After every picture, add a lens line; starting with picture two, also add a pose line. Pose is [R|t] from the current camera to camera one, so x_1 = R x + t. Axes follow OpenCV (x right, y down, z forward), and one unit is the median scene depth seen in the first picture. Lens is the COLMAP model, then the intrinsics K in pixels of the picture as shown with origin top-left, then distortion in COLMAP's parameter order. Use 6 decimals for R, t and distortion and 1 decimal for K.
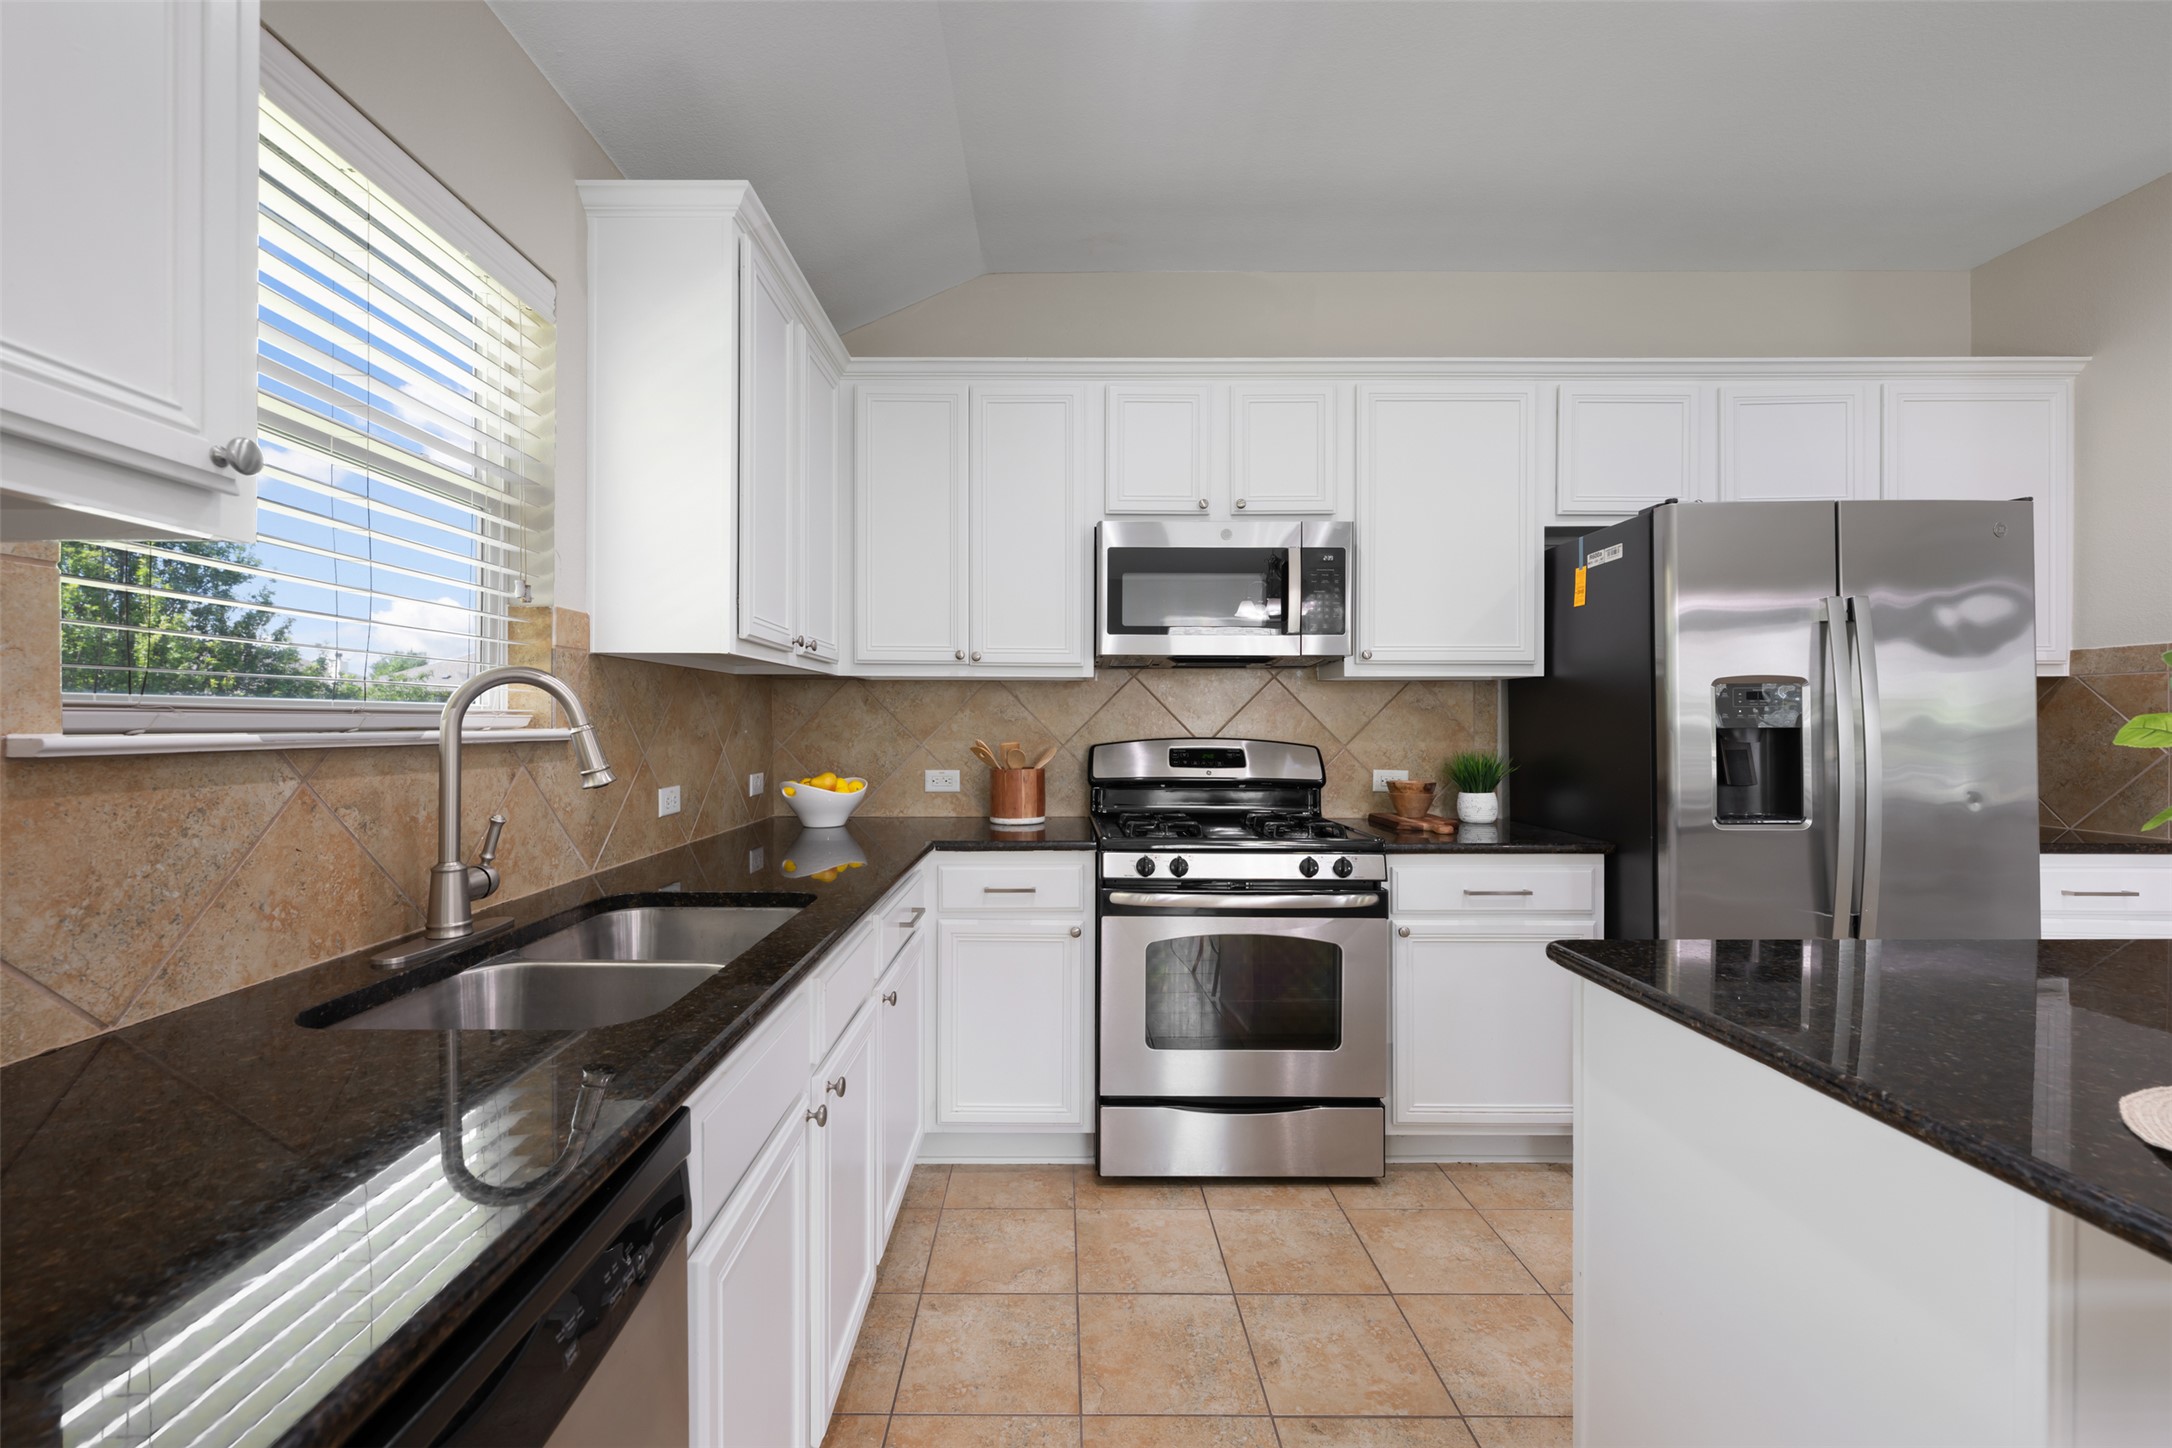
lens RADIAL K [[892.7, 0, 1056.1], [0, 892.7, 721.8], [0, 0, 1]] dist [-0.000142, 0.000270]
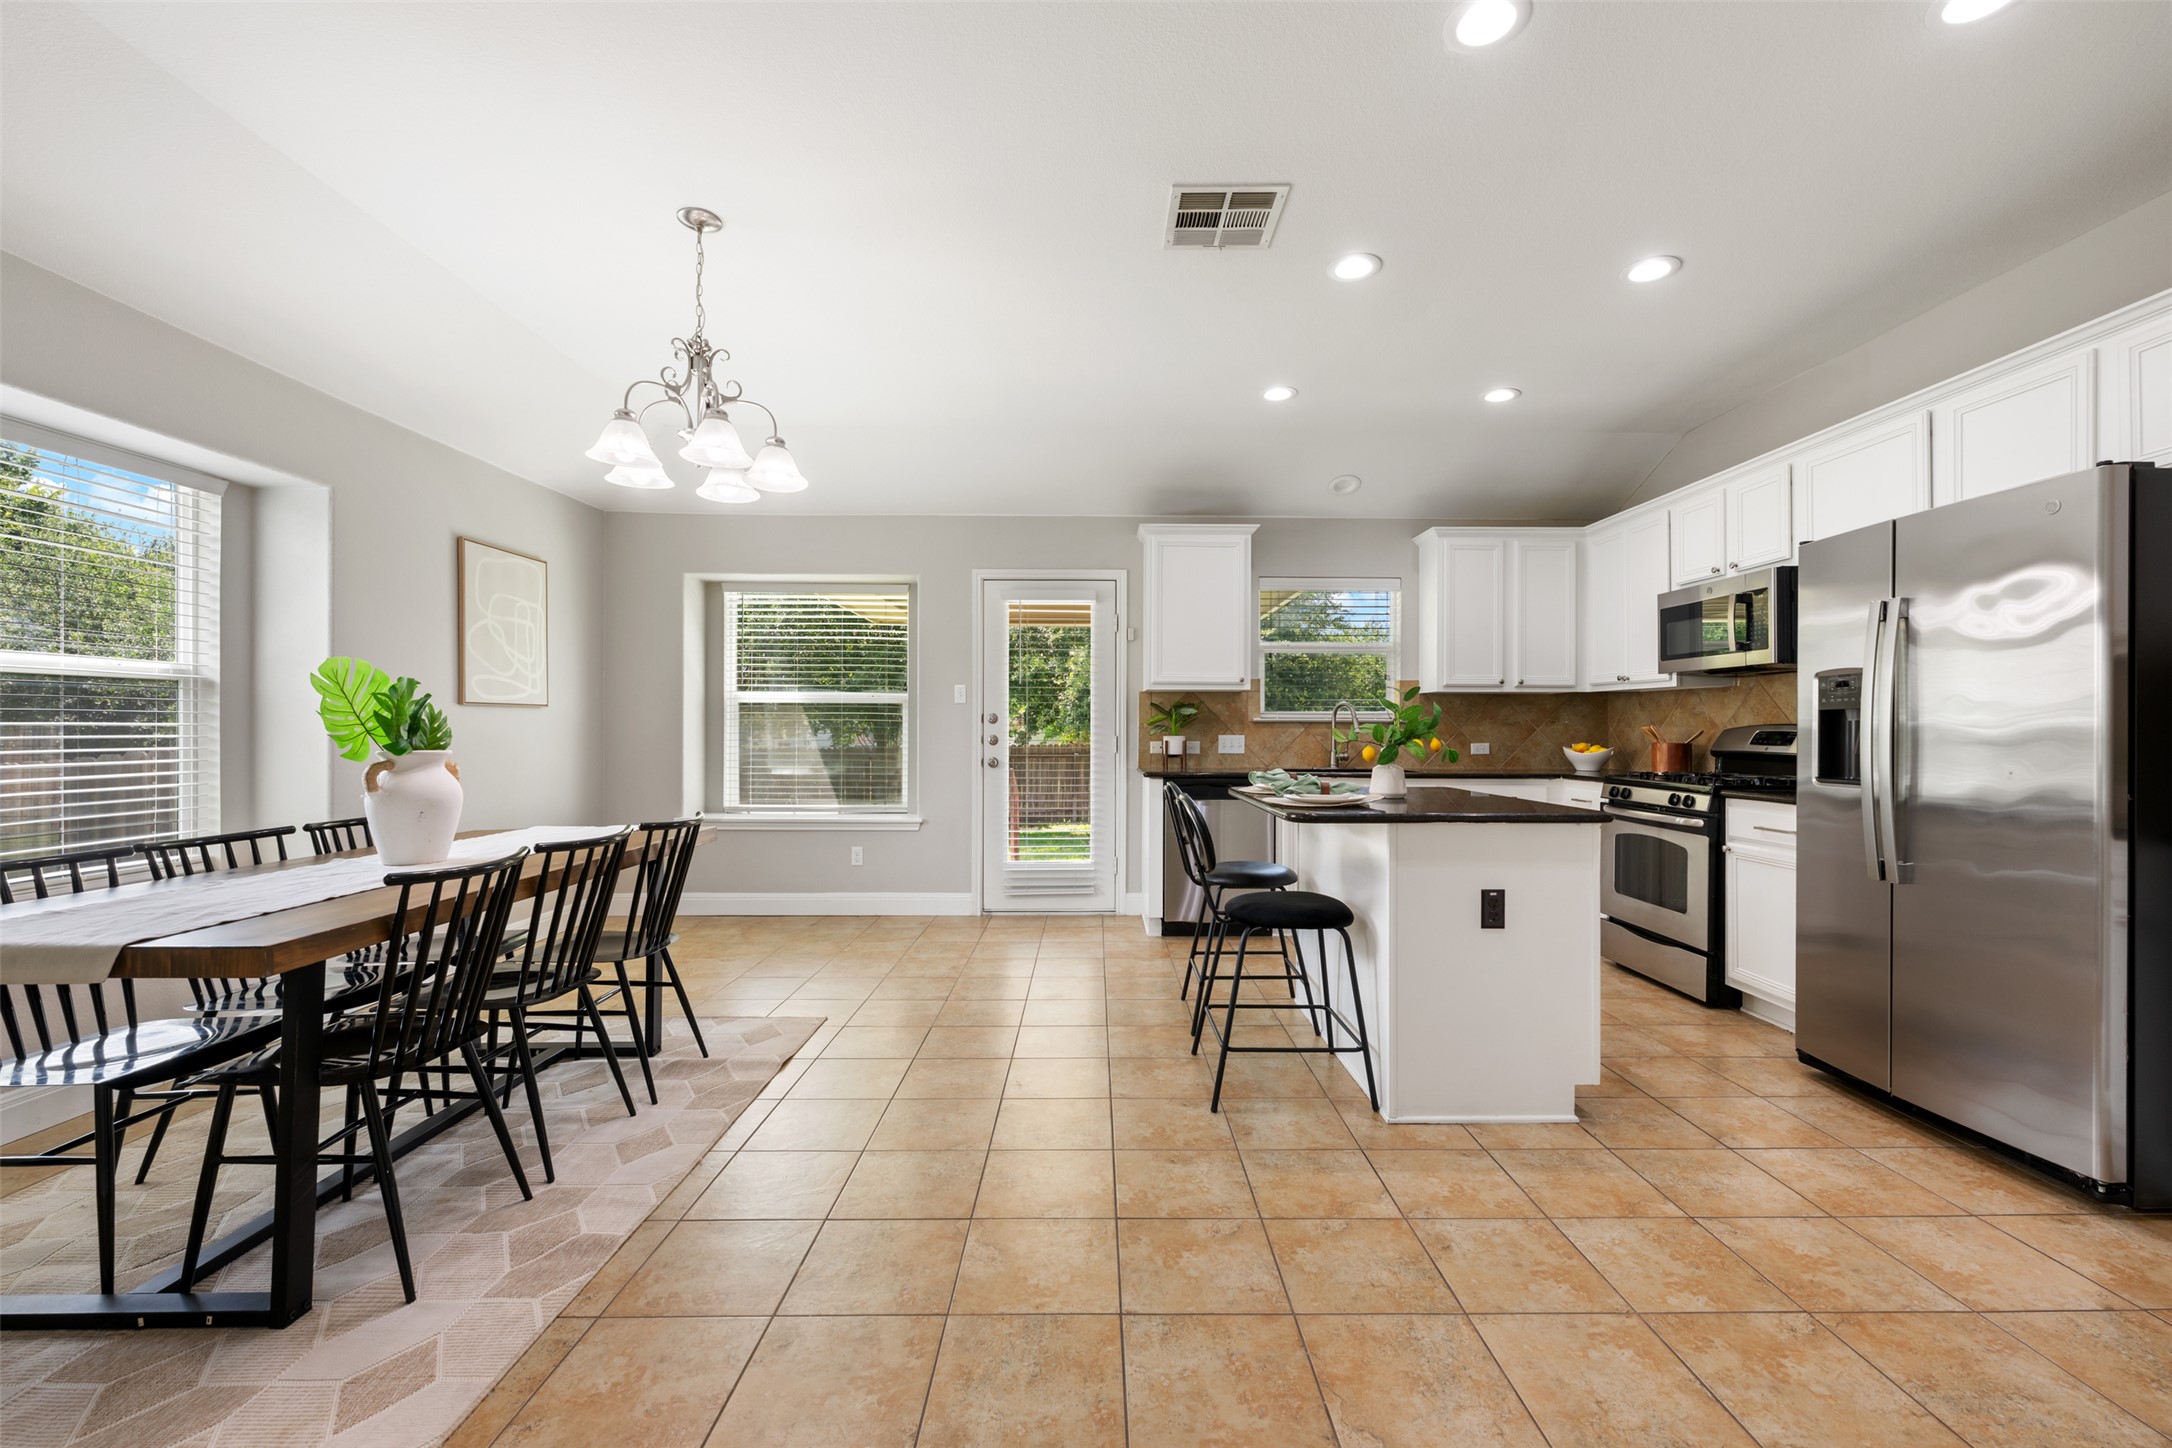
lens RADIAL K [[884.6, 0, 1105.7], [0, 884.6, 726.0], [0, 0, 1]] dist [0.001066, 0.000101]
pose [[0.019113, -0.004363, -0.999808, 1.744014], [-0.002169, 0.999988, -0.004405, 0.033780], [0.999815, 0.002252, 0.019103, -0.072854]]
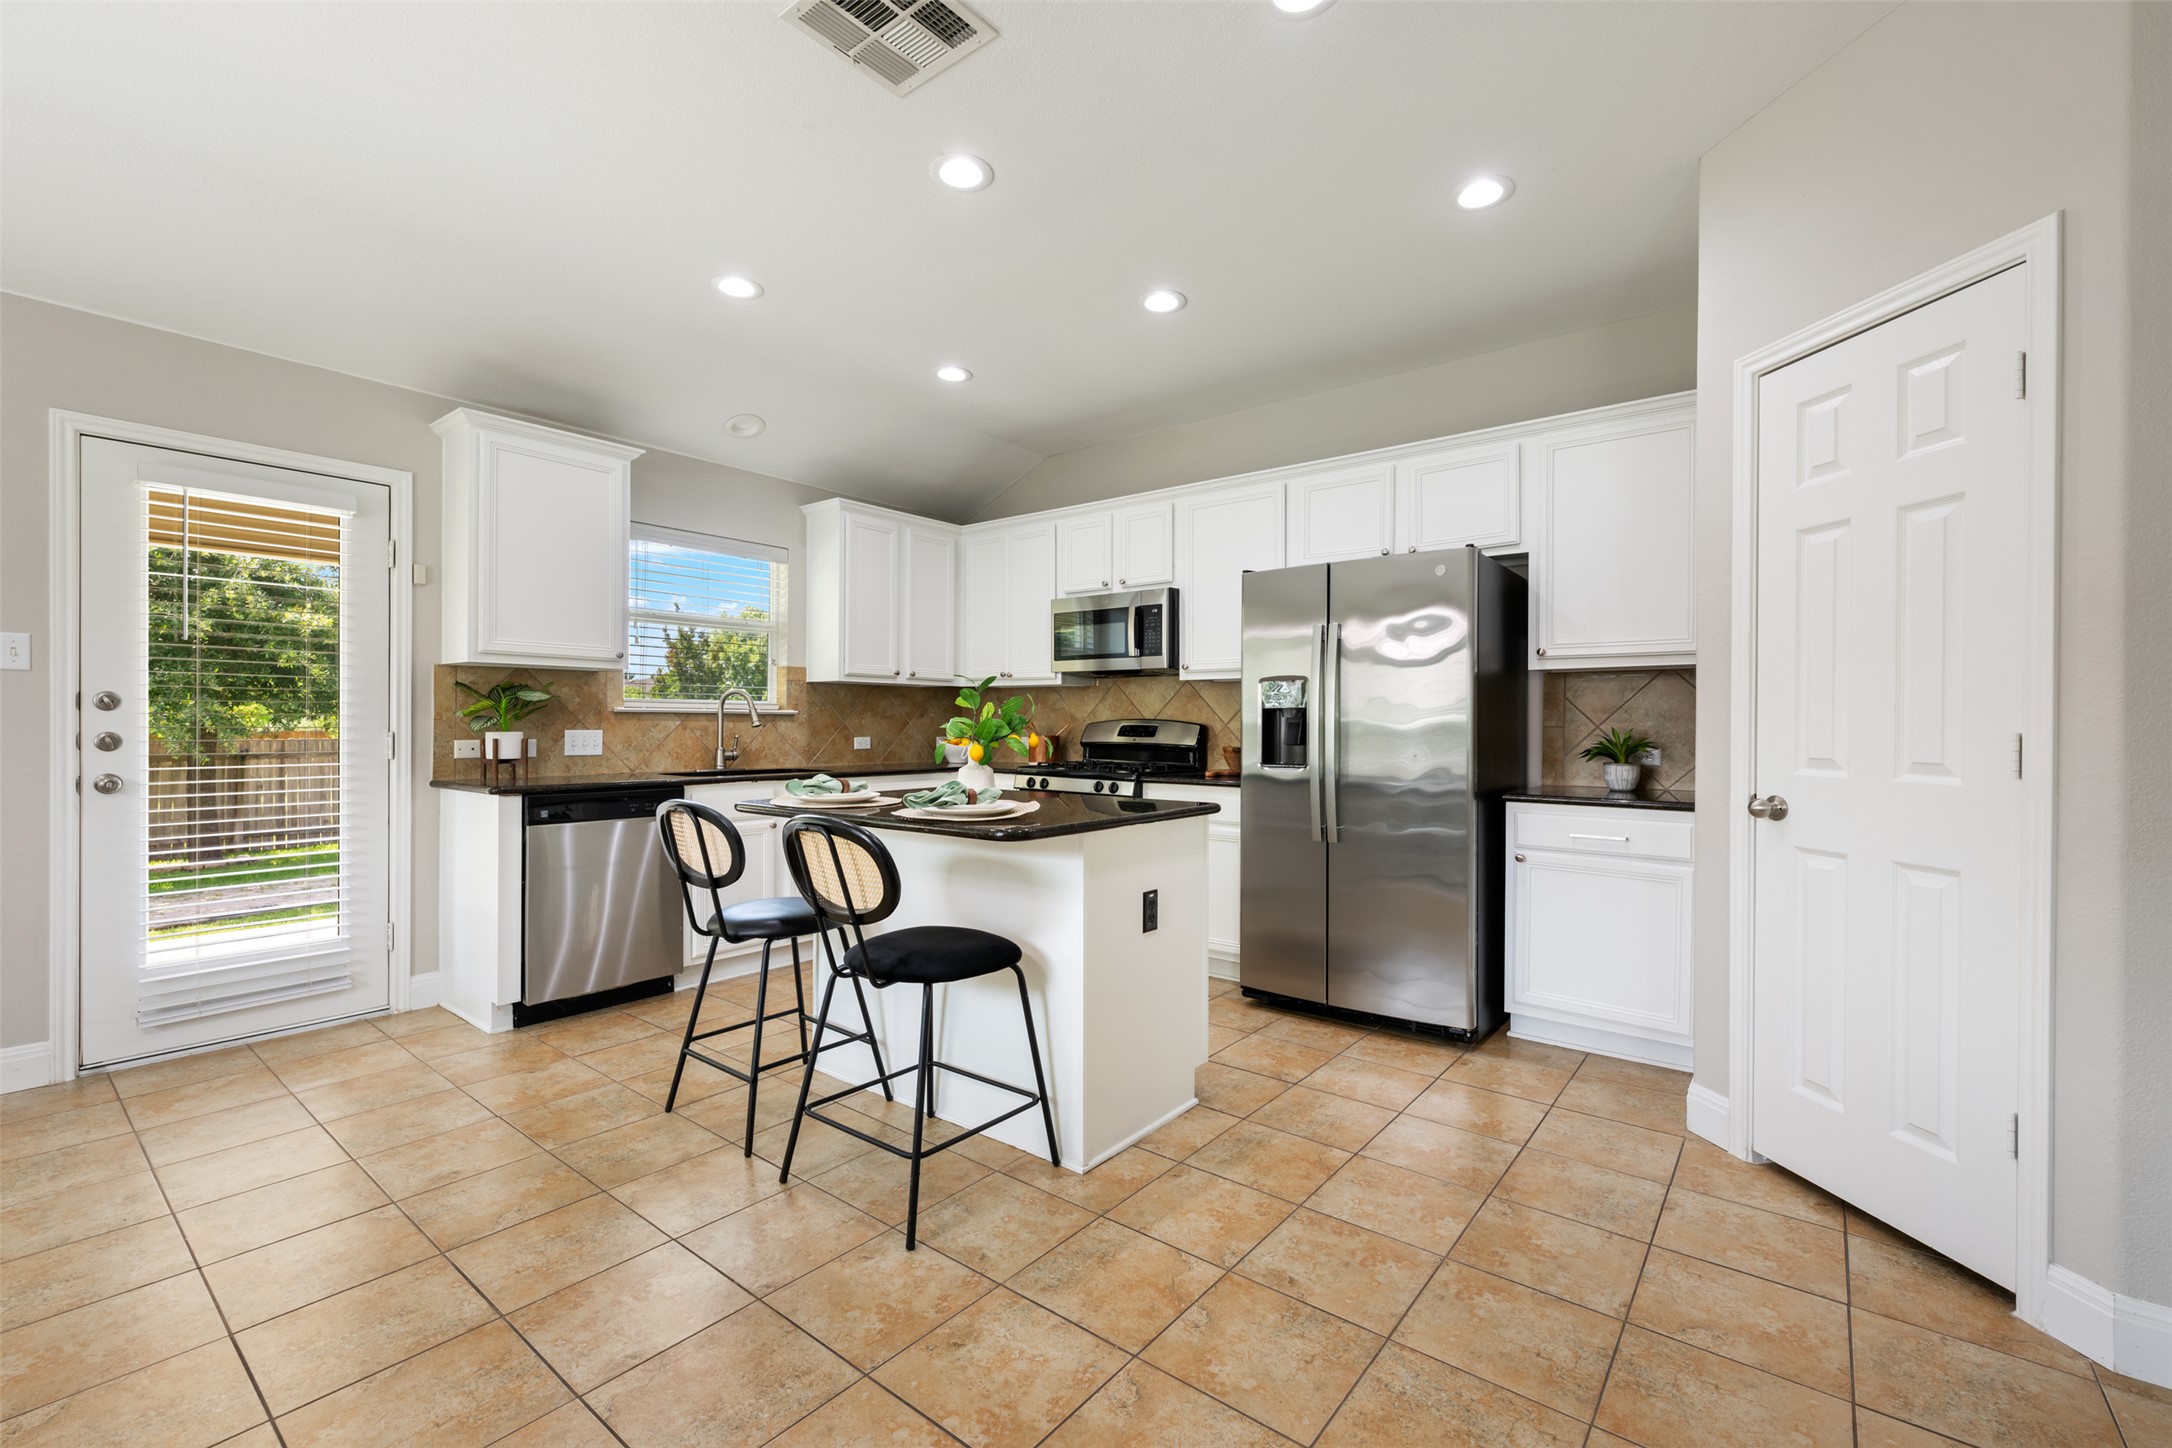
lens RADIAL K [[915.3, 0, 1085.8], [0, 915.3, 725.5], [0, 0, 1]] dist [0.000196, -0.000070]
pose [[0.784815, 0.004373, -0.619715, 1.310407], [-0.003928, 0.999990, 0.002082, 0.031046], [0.619718, 0.000800, 0.784824, -0.445450]]
